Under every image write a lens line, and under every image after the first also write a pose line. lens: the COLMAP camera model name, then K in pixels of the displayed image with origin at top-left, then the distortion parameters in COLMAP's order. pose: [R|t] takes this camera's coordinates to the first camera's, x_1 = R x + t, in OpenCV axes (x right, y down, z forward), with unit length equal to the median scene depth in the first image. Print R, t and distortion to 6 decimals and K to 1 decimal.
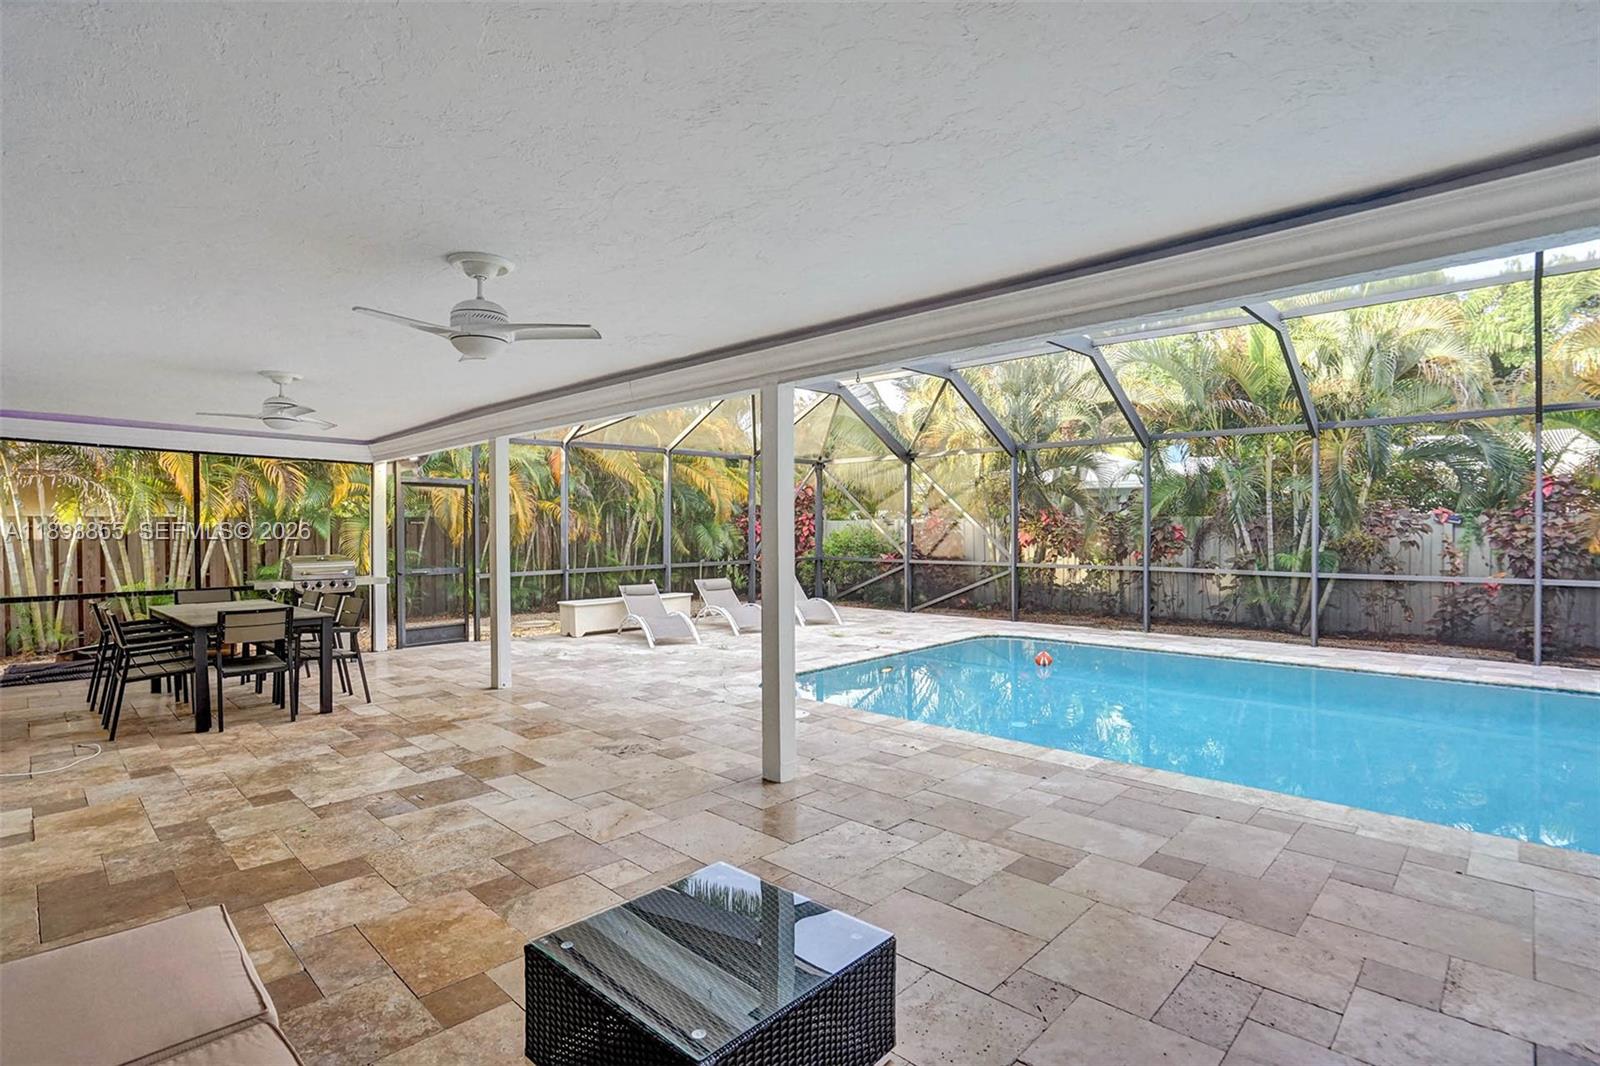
lens RADIAL K [[782.4, 0, 775.9], [0, 782.4, 516.5], [0, 0, 1]] dist [-0.041572, 0.008187]
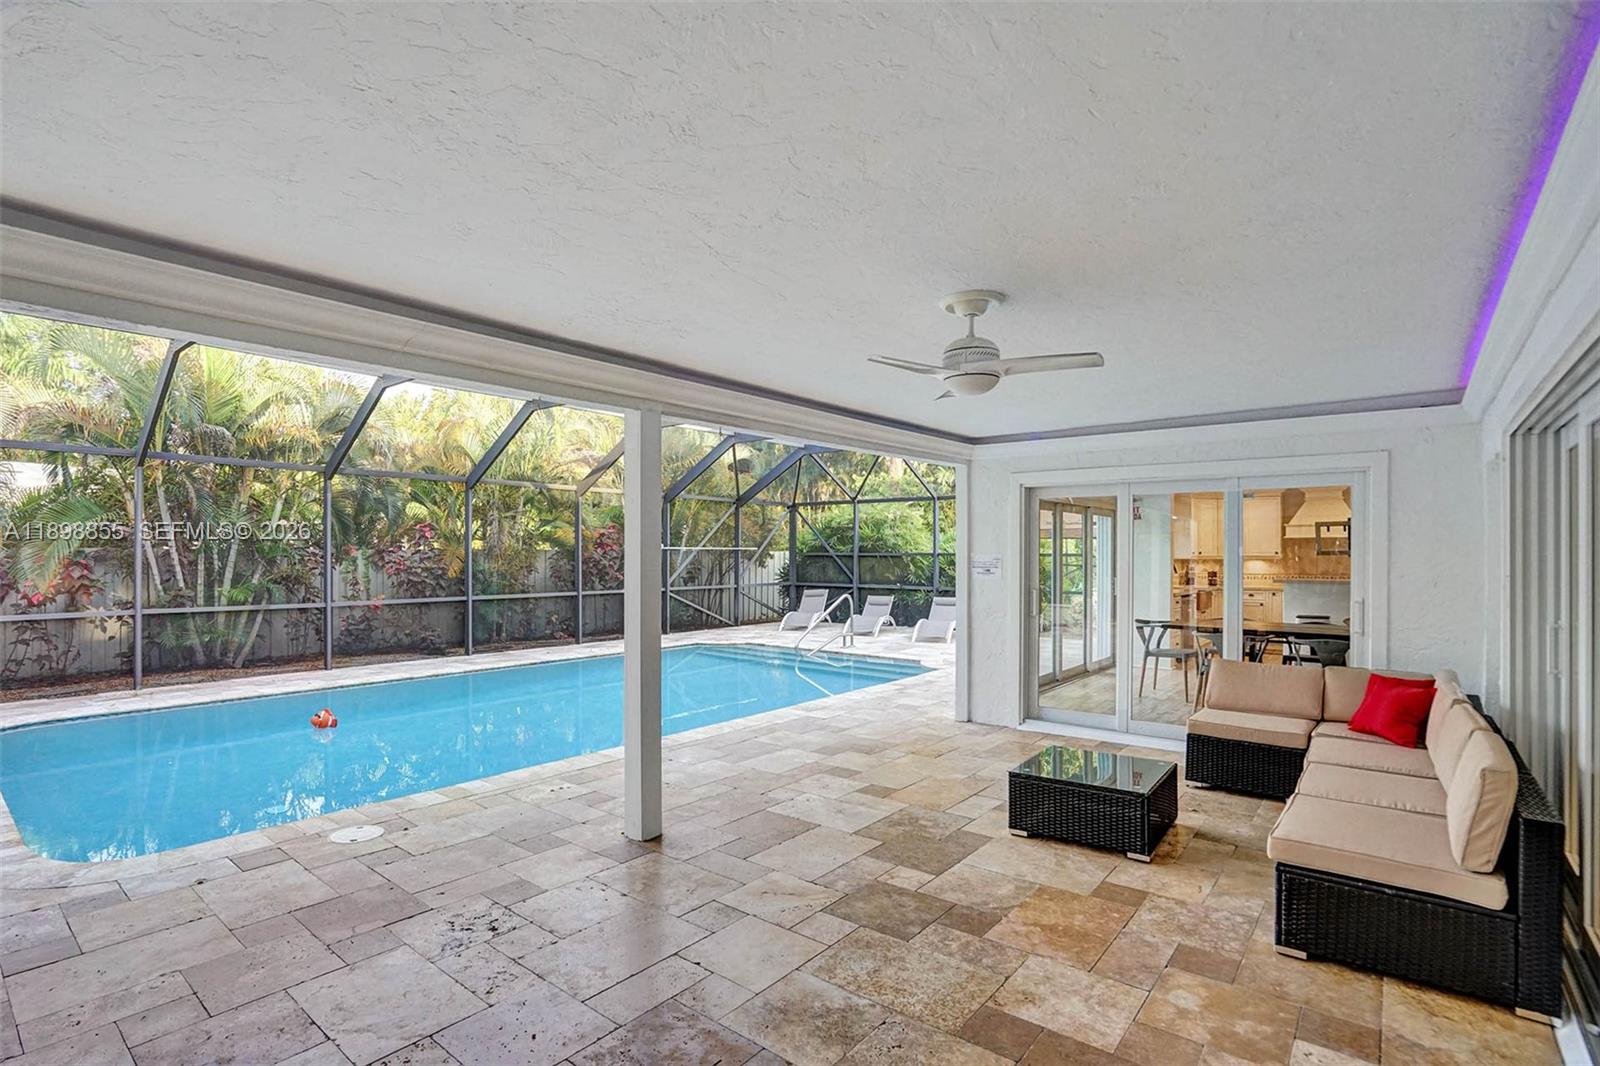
lens RADIAL K [[782.4, 0, 793.1], [0, 782.4, 550.3], [0, 0, 1]] dist [-0.041572, 0.008187]
pose [[-0.111163, 0.010253, 0.993749, -1.121184], [-0.013068, 0.999845, -0.011778, 0.007920], [-0.993716, -0.014296, -0.111012, 1.121742]]
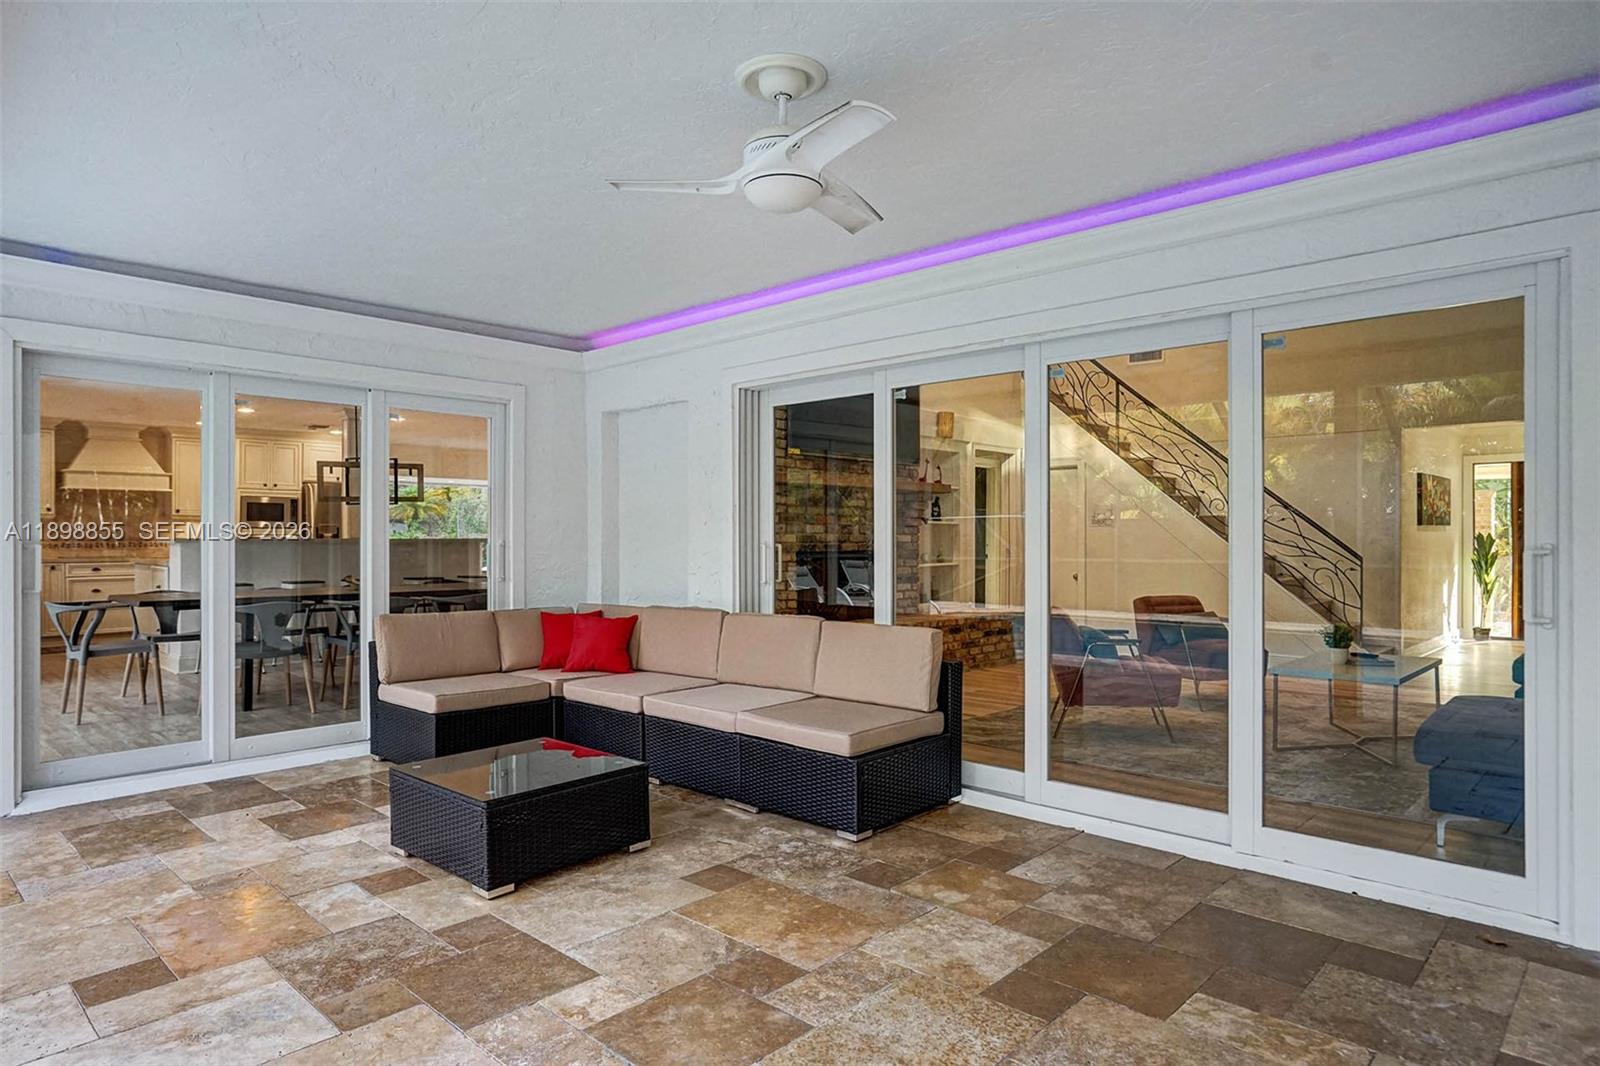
lens RADIAL K [[934.9, 0, 799.6], [0, 934.9, 537.2], [0, 0, 1]] dist [-0.005839, 0.001107]
pose [[-0.999276, 0.008177, -0.037170, -0.302780], [0.008589, 0.999903, -0.010940, 0.079663], [0.037077, -0.011251, -0.999249, 1.541186]]
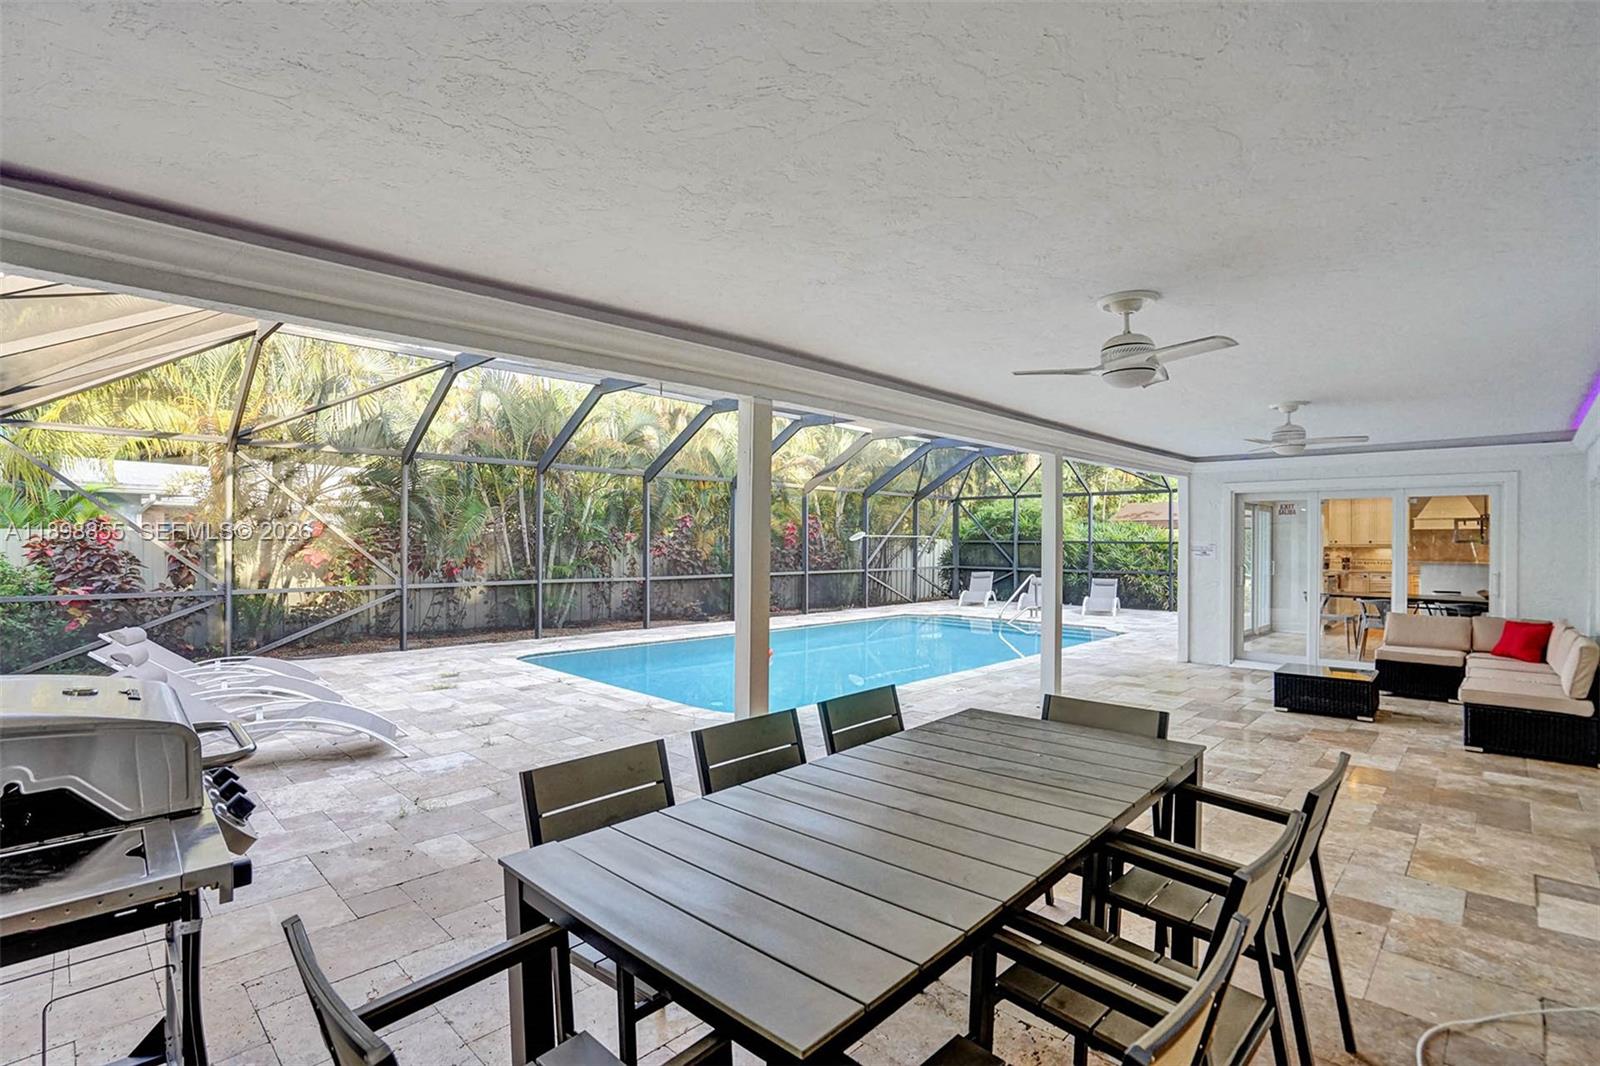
lens RADIAL K [[782.4, 0, 772.3], [0, 782.4, 540.0], [0, 0, 1]] dist [-0.041572, 0.008187]
pose [[-0.013628, 0.008065, 0.999875, -1.841147], [-0.017266, 0.999816, -0.008300, 0.029865], [-0.999758, -0.017377, -0.013487, 1.896304]]
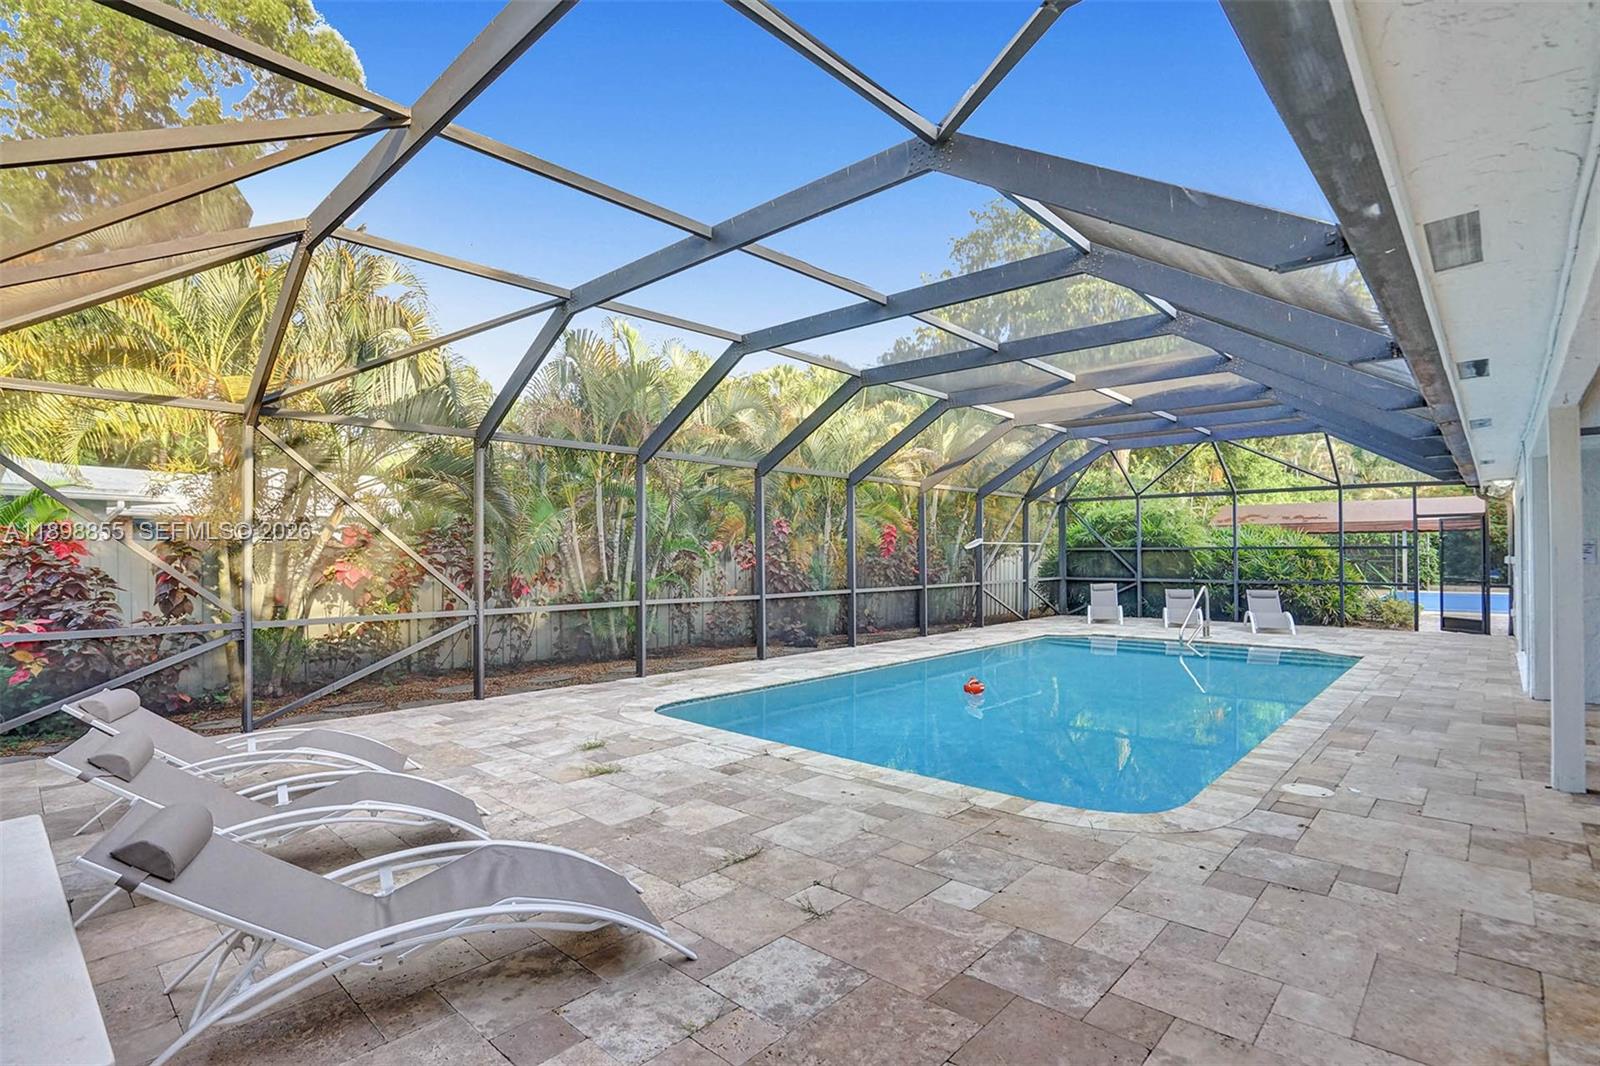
lens RADIAL K [[782.4, 0, 761.5], [0, 782.4, 548.0], [0, 0, 1]] dist [-0.041572, 0.008187]
pose [[-0.040440, 0.015583, 0.999060, -1.133907], [-0.007589, 0.999845, -0.015903, 0.052330], [-0.999153, -0.008225, -0.040315, 2.518182]]
